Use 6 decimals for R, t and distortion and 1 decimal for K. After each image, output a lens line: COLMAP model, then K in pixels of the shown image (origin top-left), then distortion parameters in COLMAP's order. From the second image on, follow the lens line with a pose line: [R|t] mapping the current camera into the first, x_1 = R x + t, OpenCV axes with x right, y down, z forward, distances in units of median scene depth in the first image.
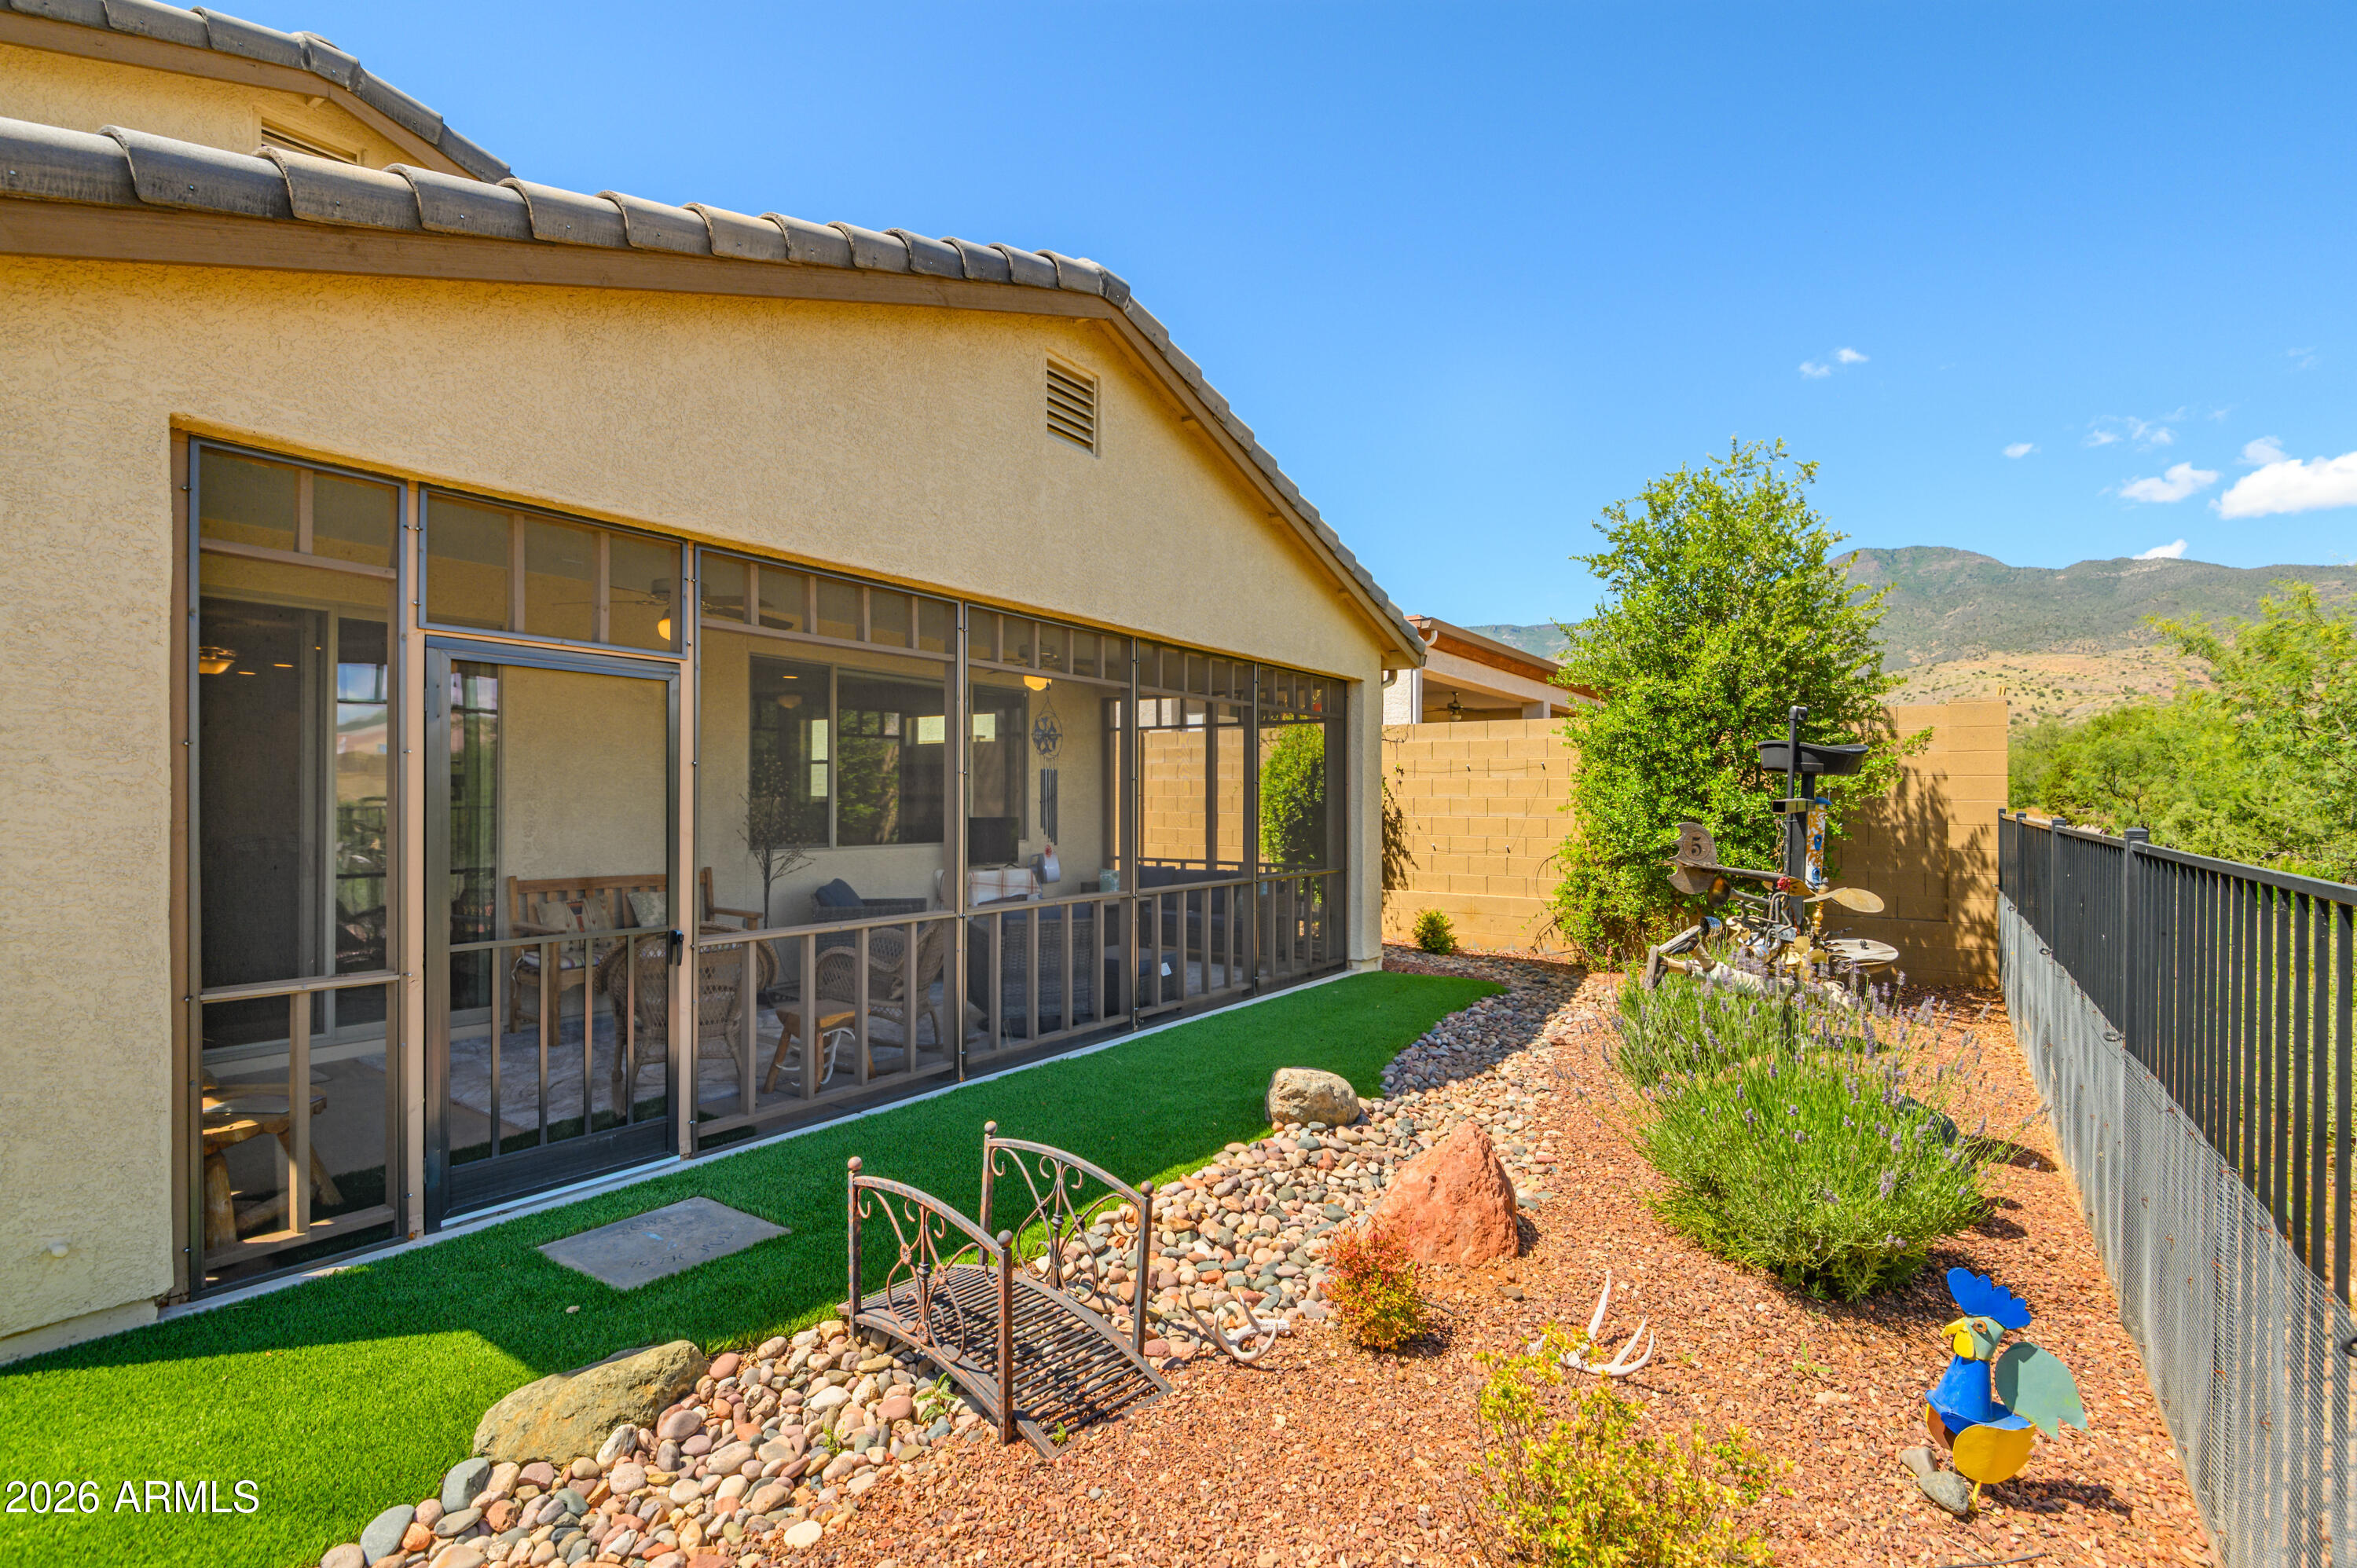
lens RADIAL K [[1084.8, 0, 1164.3], [0, 1084.8, 796.9], [0, 0, 1]] dist [0.009409, -0.002674]
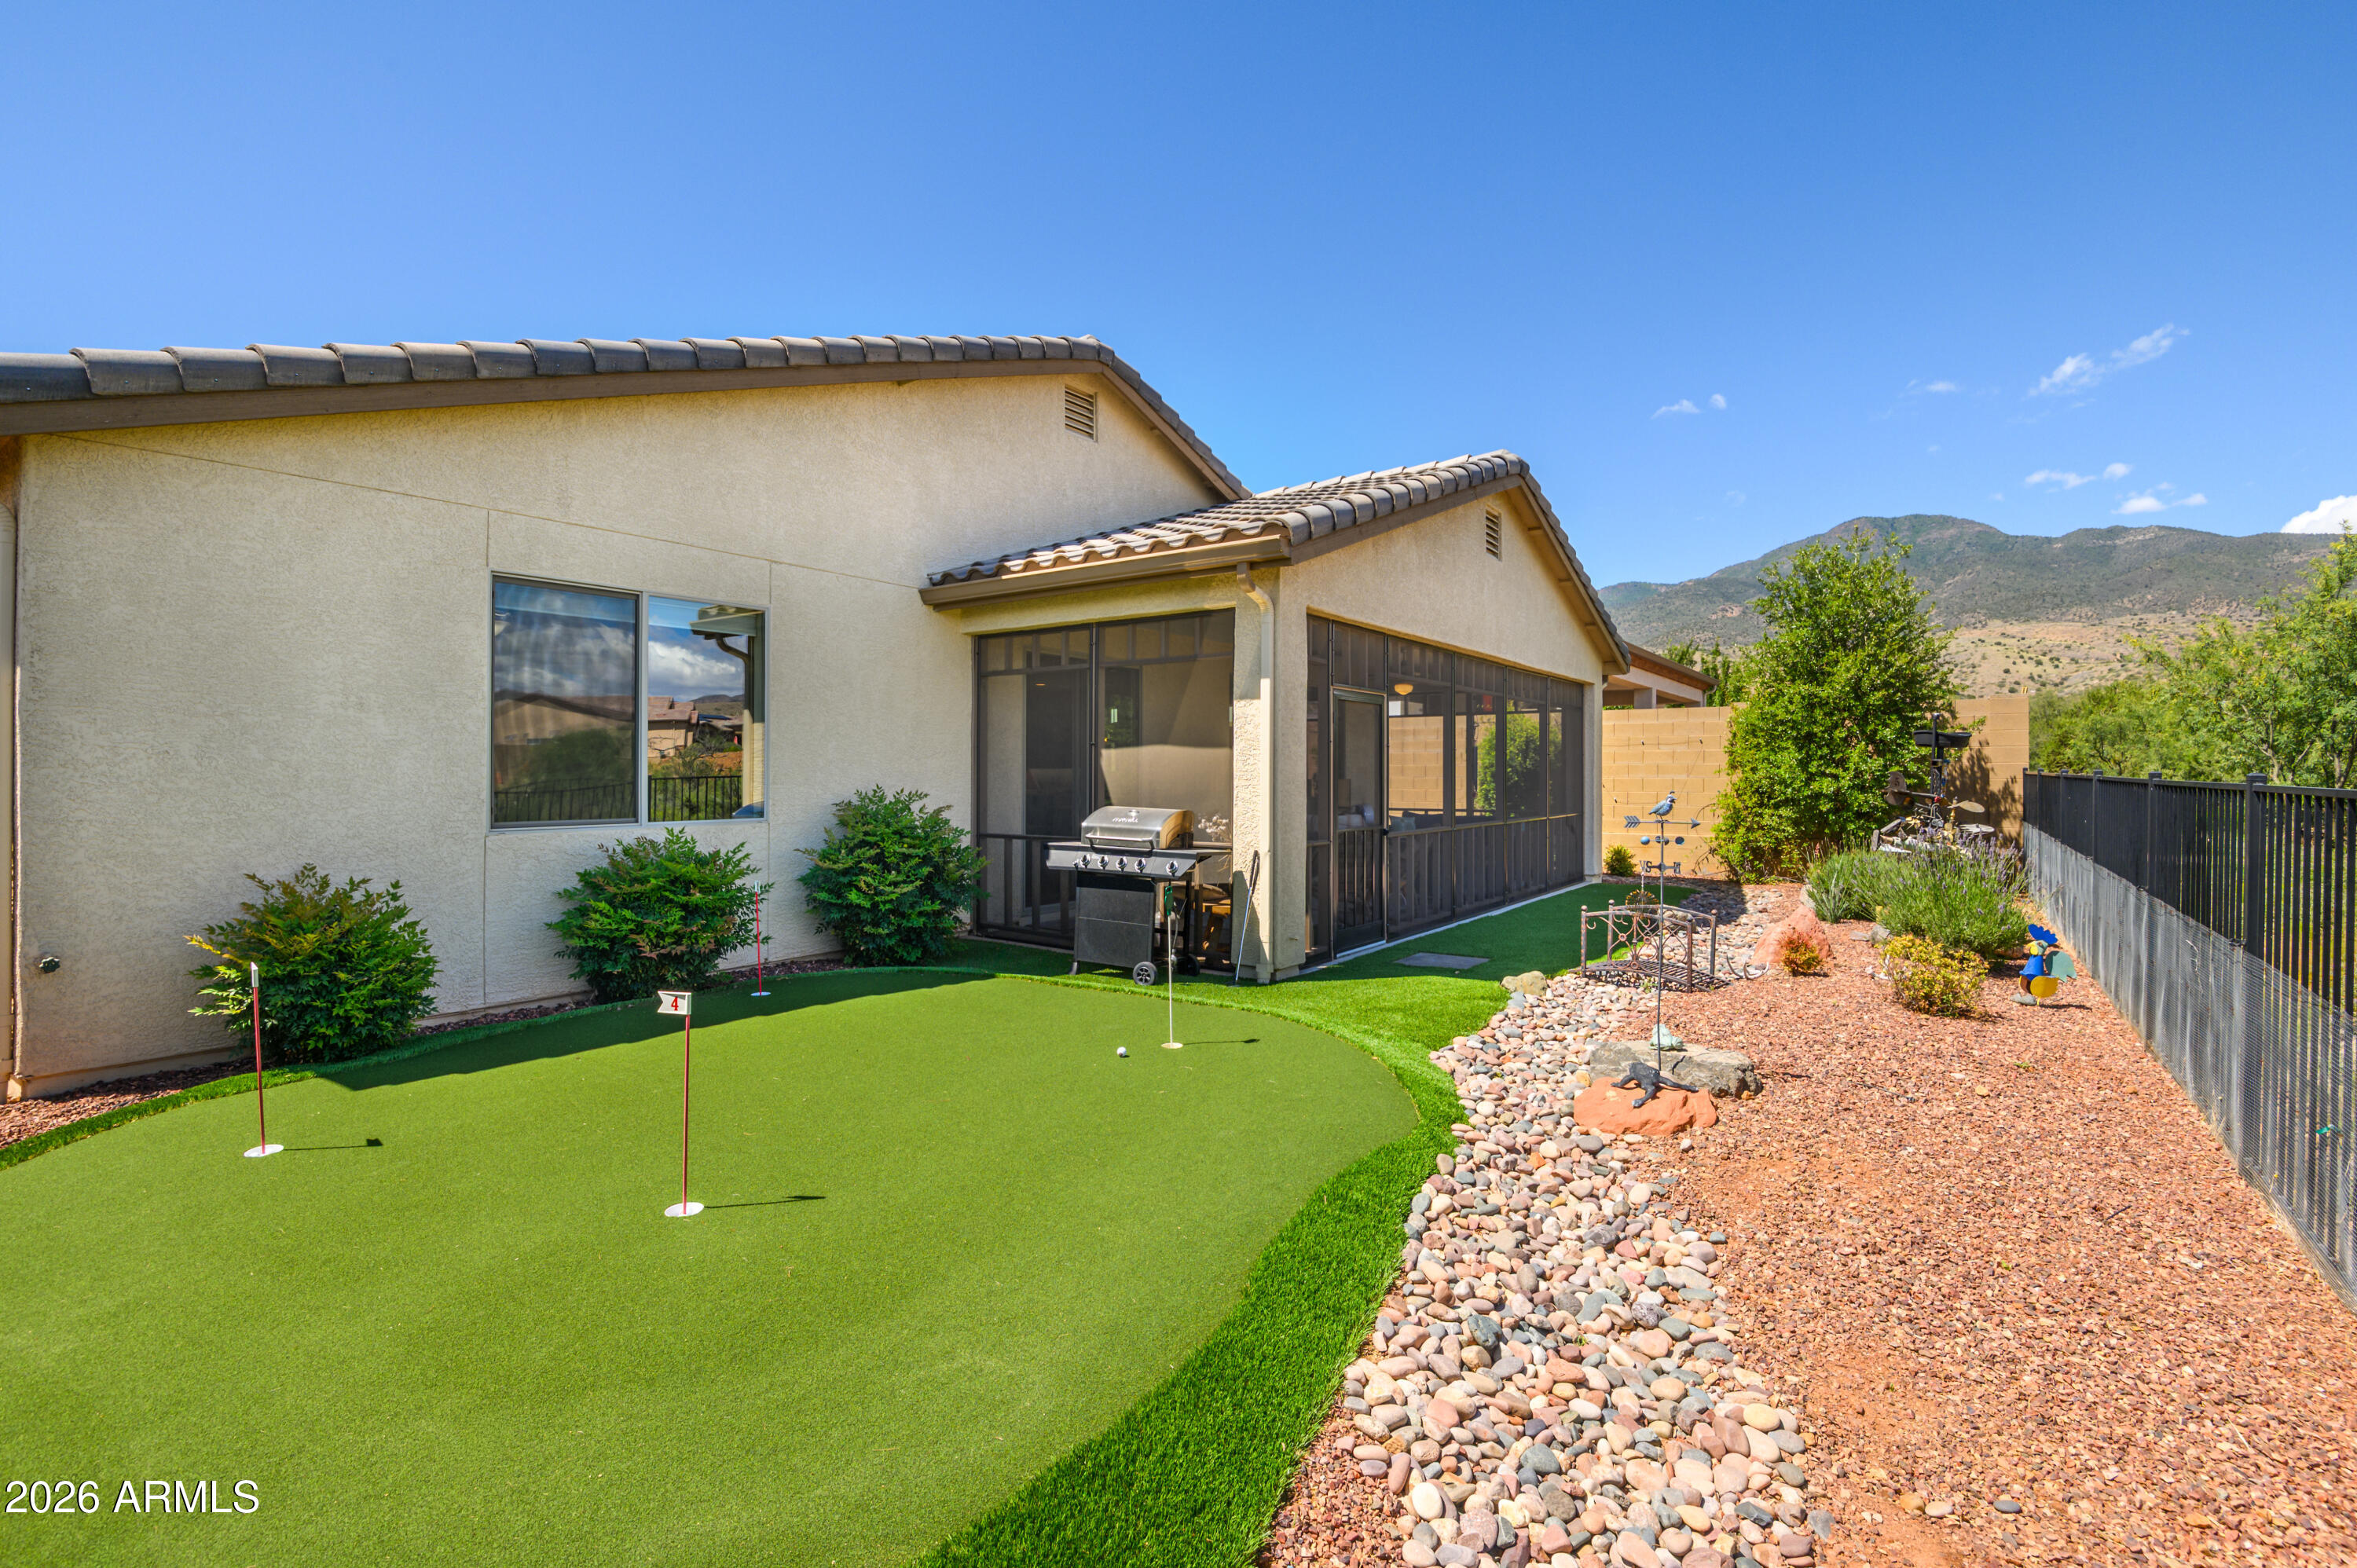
lens RADIAL K [[1084.8, 0, 1192.4], [0, 1084.8, 782.7], [0, 0, 1]] dist [0.009409, -0.002674]
pose [[0.999821, -0.007897, 0.017191, -0.410631], [0.007701, 0.999904, 0.011488, 0.005420], [-0.017280, -0.011354, 0.999786, -0.489675]]
